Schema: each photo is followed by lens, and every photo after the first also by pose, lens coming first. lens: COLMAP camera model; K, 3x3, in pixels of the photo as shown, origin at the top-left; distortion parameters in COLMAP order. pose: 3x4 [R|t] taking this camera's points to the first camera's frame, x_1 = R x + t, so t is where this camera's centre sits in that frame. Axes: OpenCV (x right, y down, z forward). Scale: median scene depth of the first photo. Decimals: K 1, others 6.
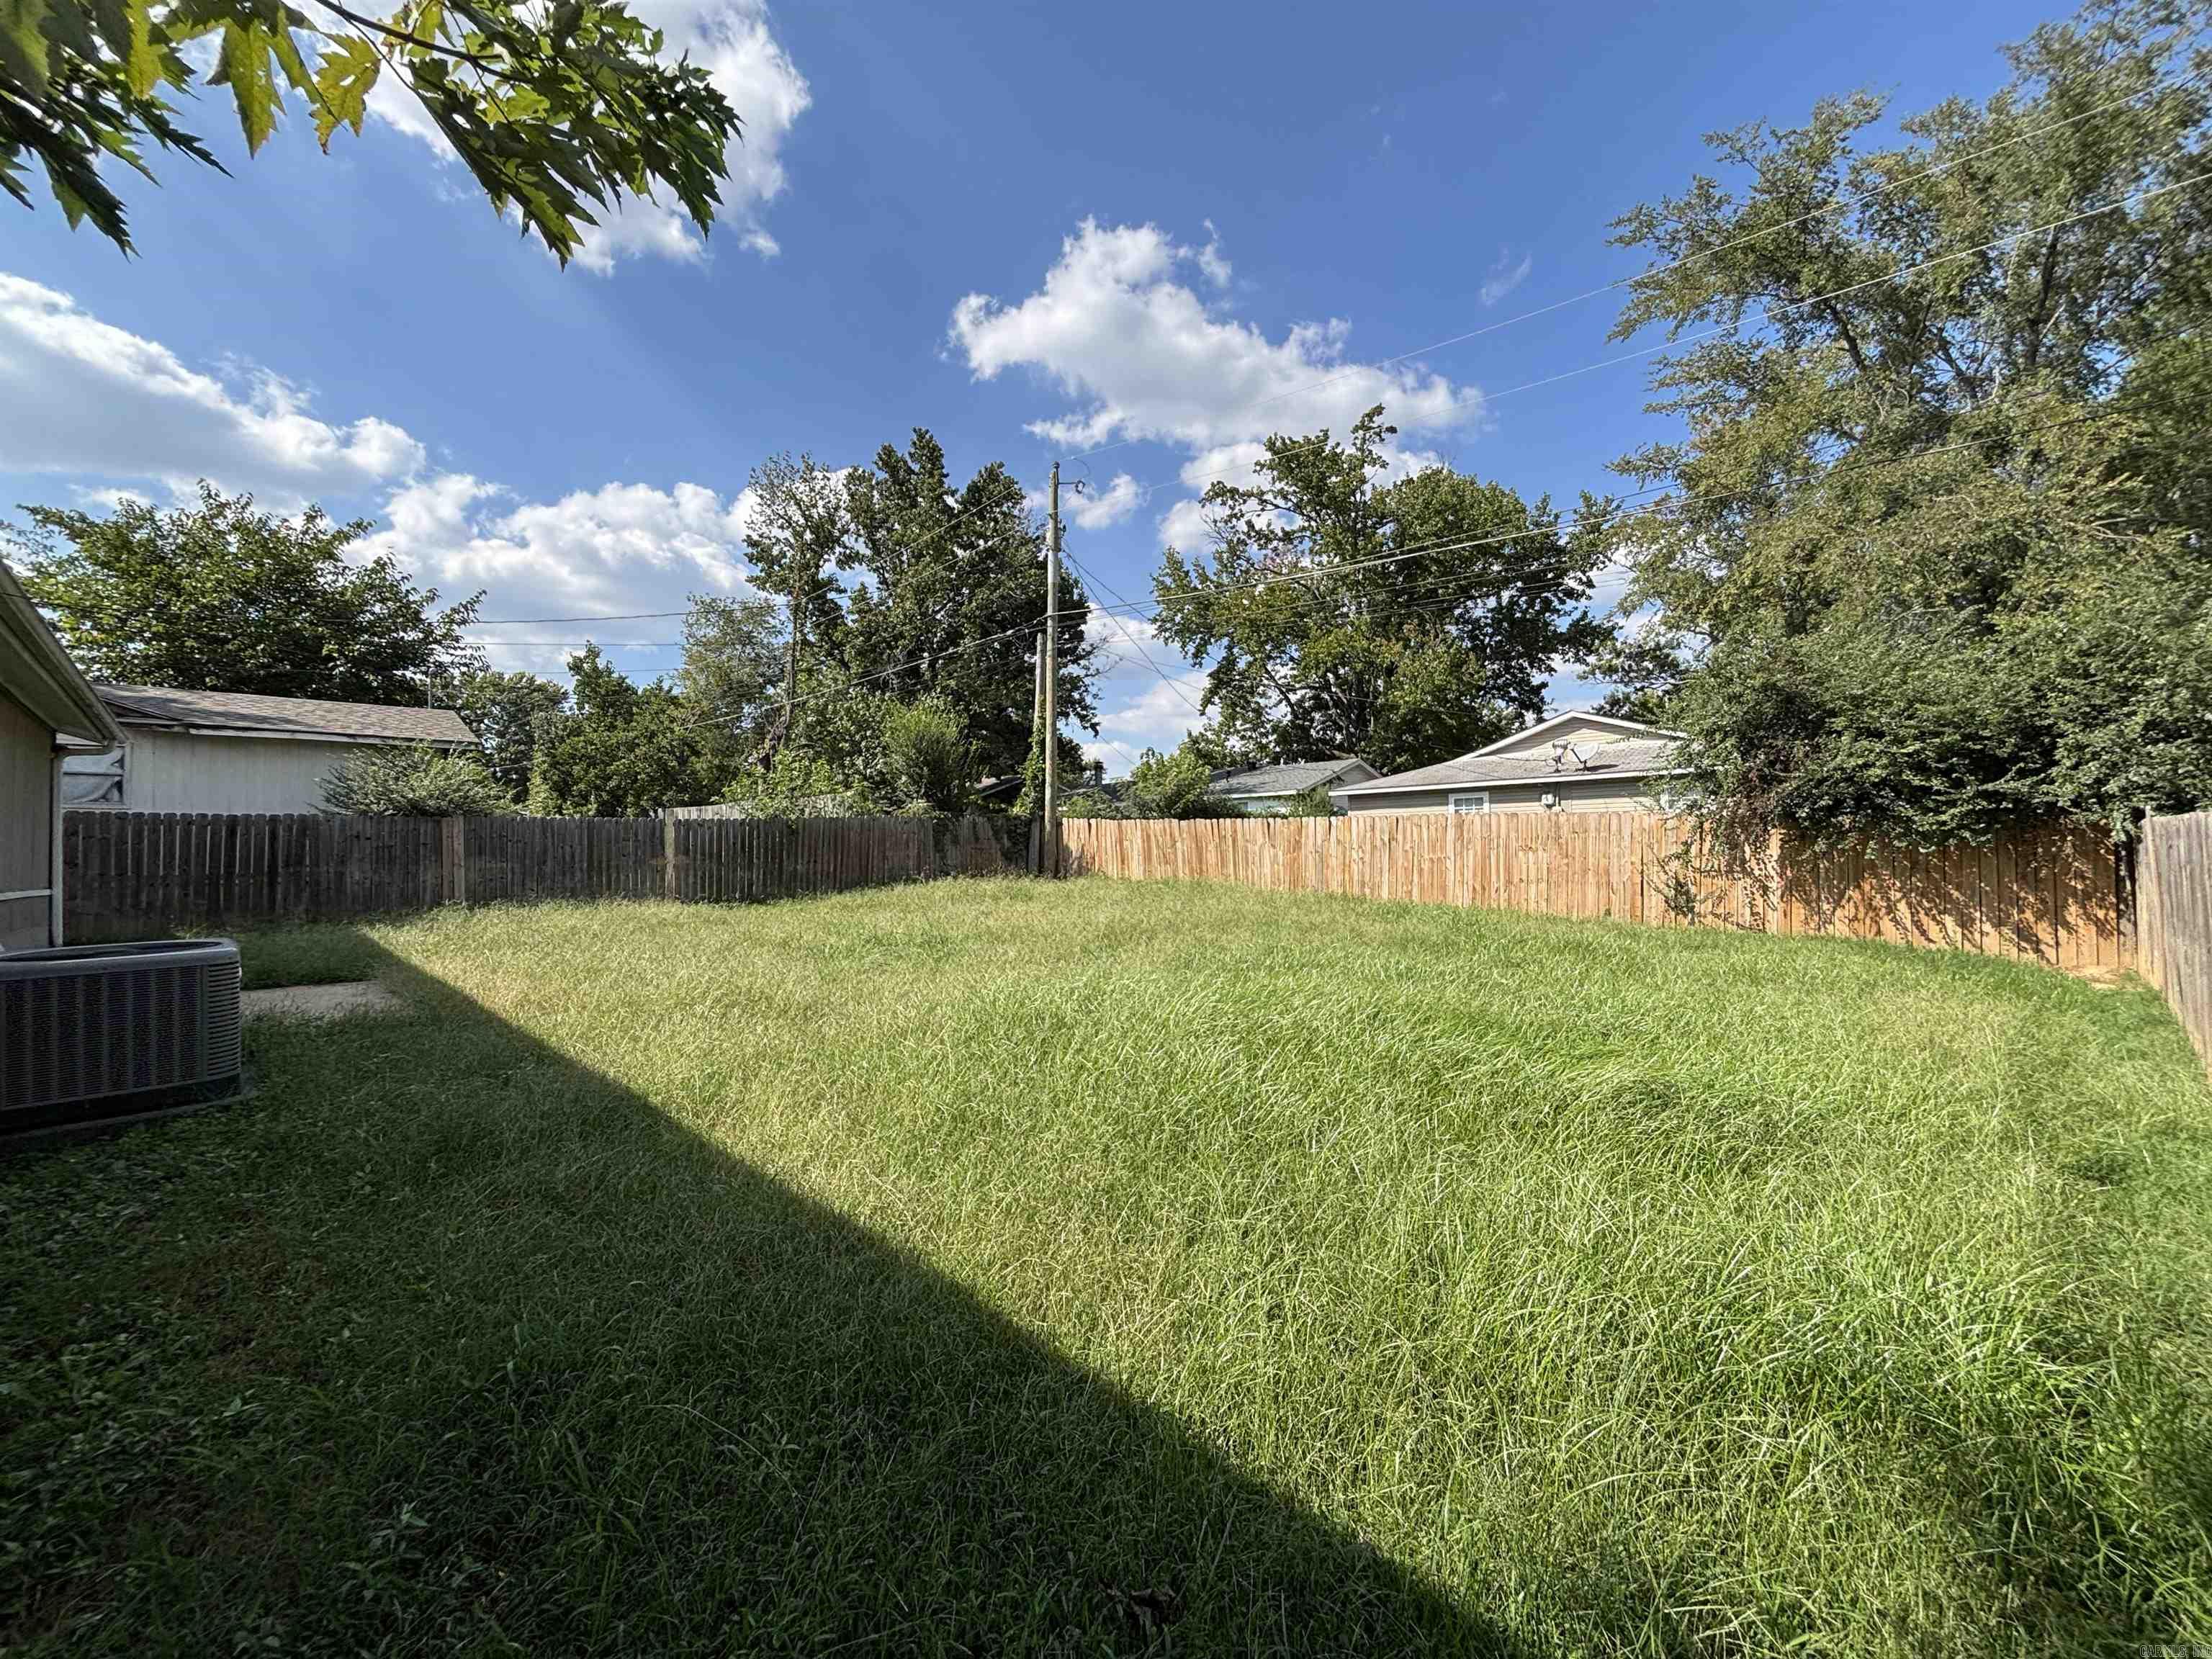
lens RADIAL K [[882.4, 0, 1106.0], [0, 882.4, 829.5], [0, 0, 1]] dist [0.014329, -0.007862]
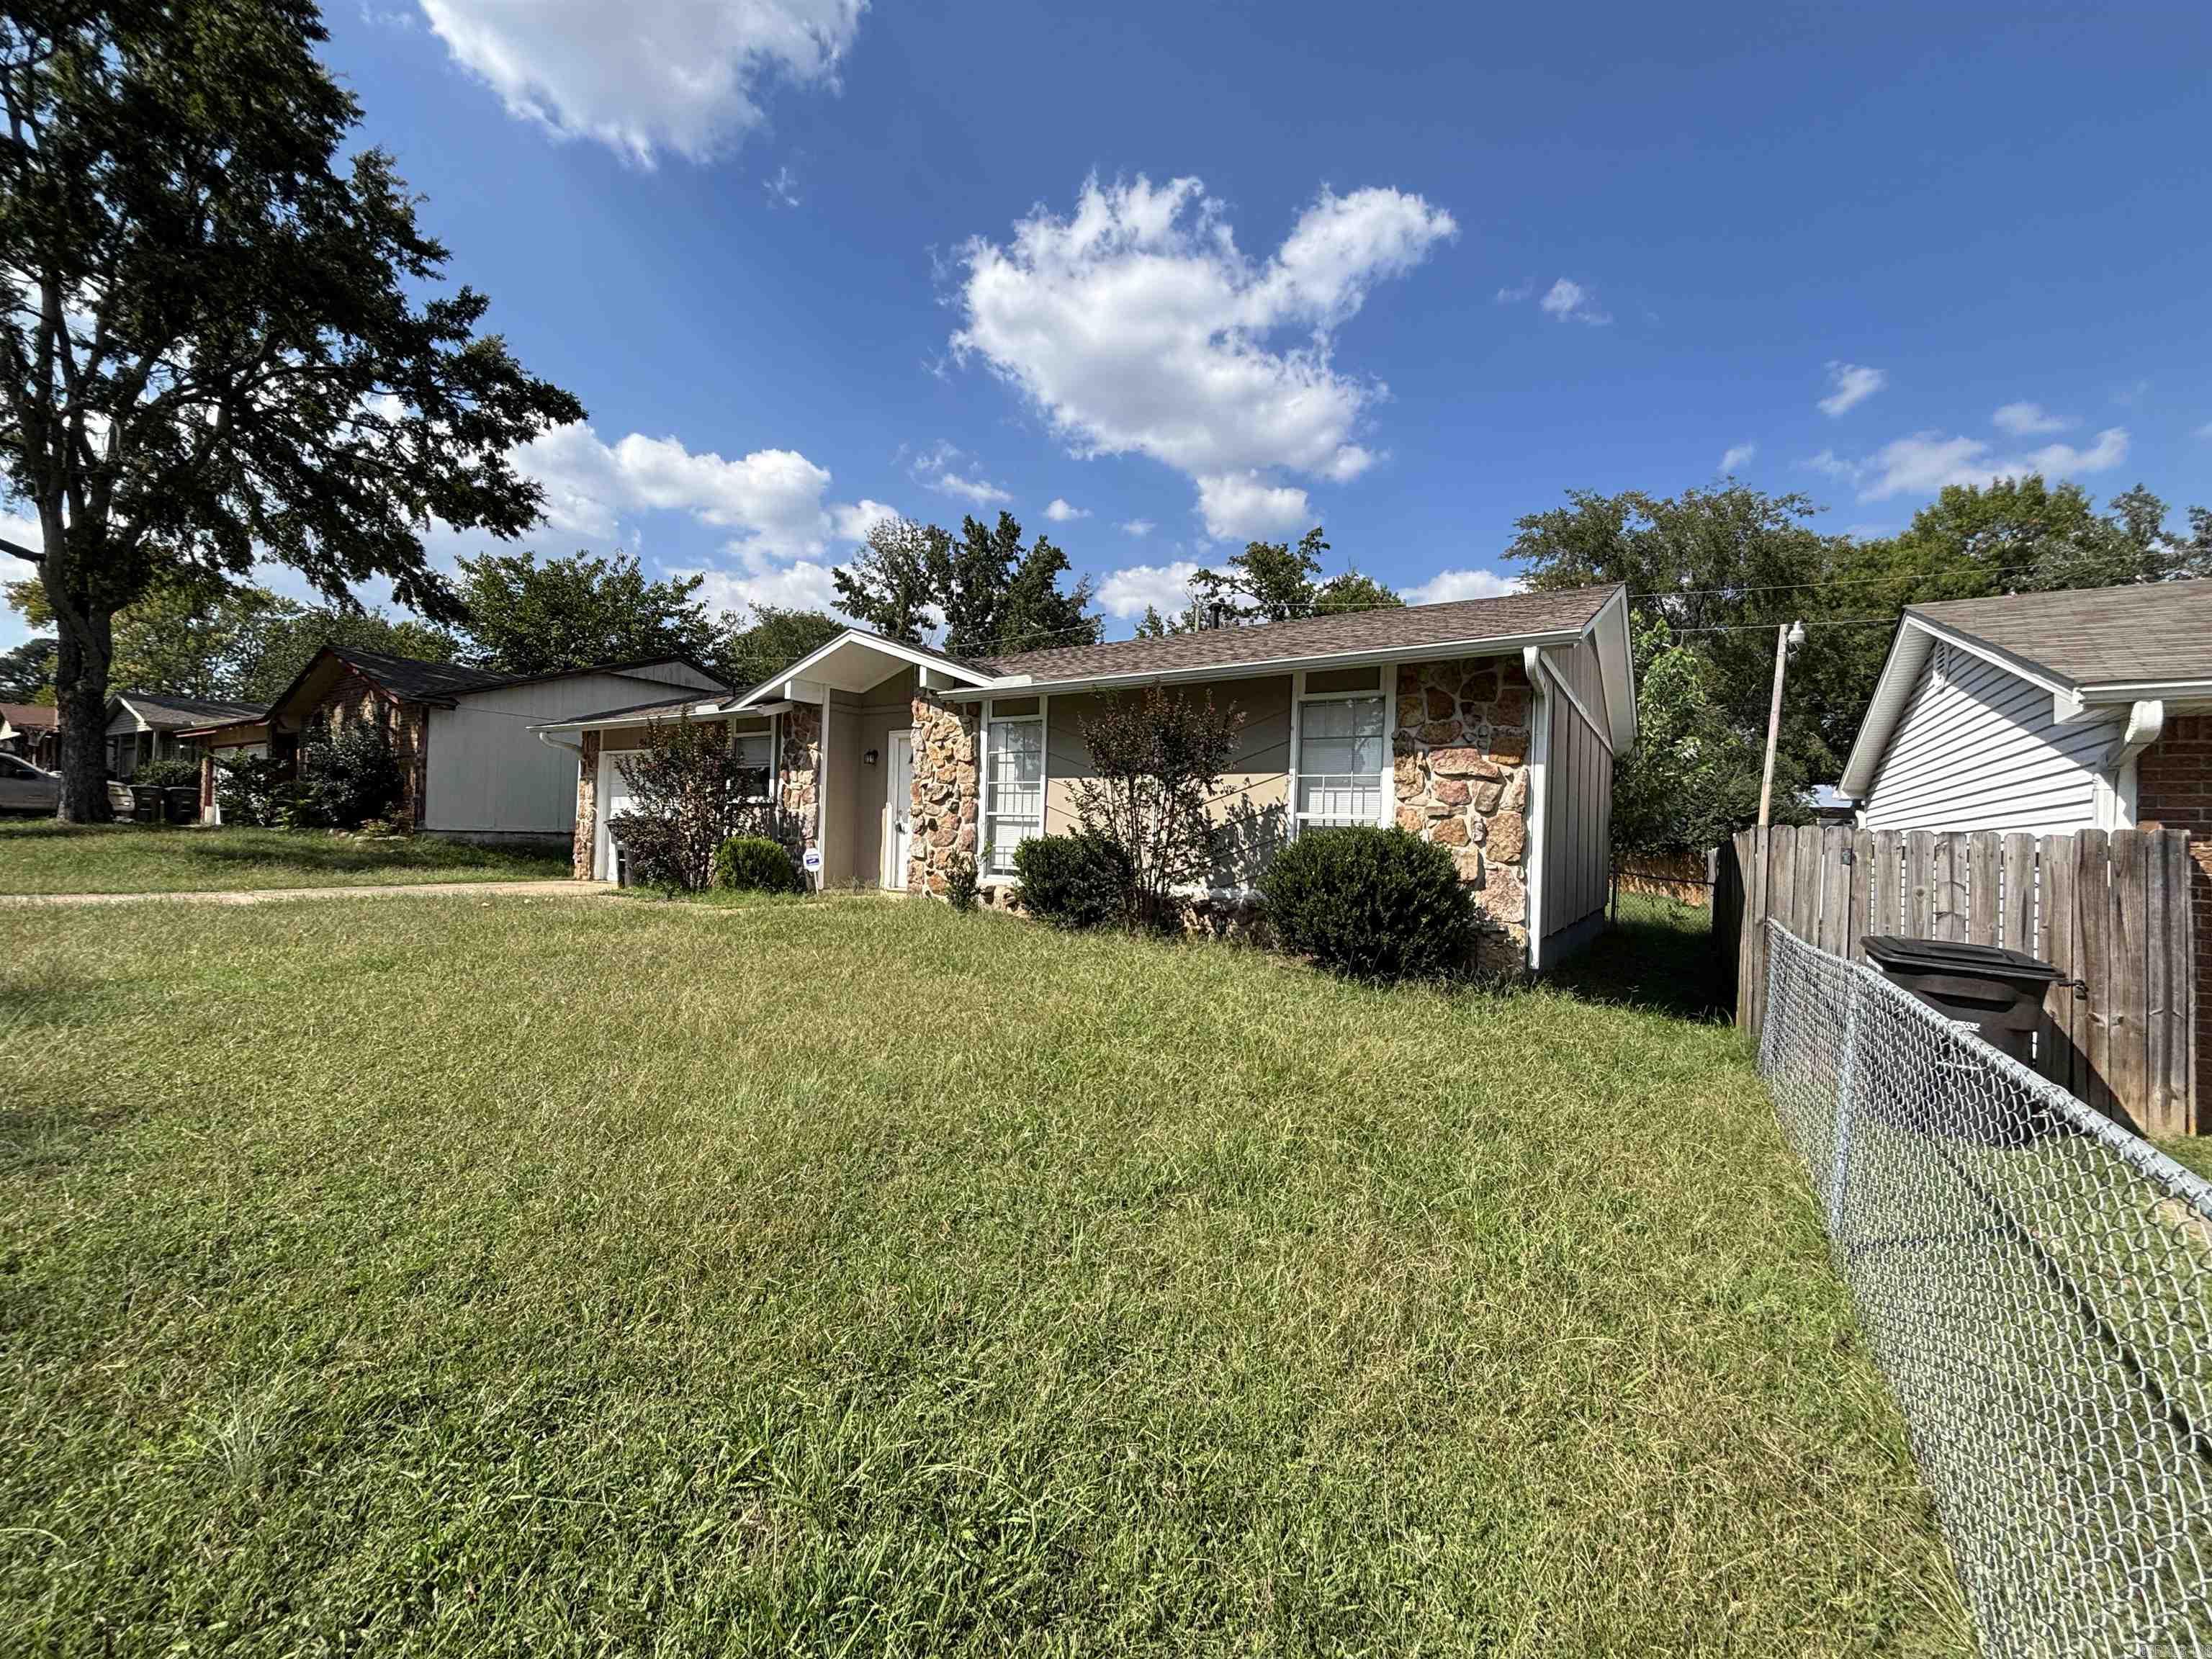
lens RADIAL K [[882.4, 0, 1106.0], [0, 882.4, 829.5], [0, 0, 1]] dist [0.014329, -0.007862]
pose [[0.975601, 0.048880, 0.214042, -0.286499], [-0.052064, 0.998601, 0.009259, -0.000270], [-0.213290, -0.020177, 0.976781, -0.291017]]
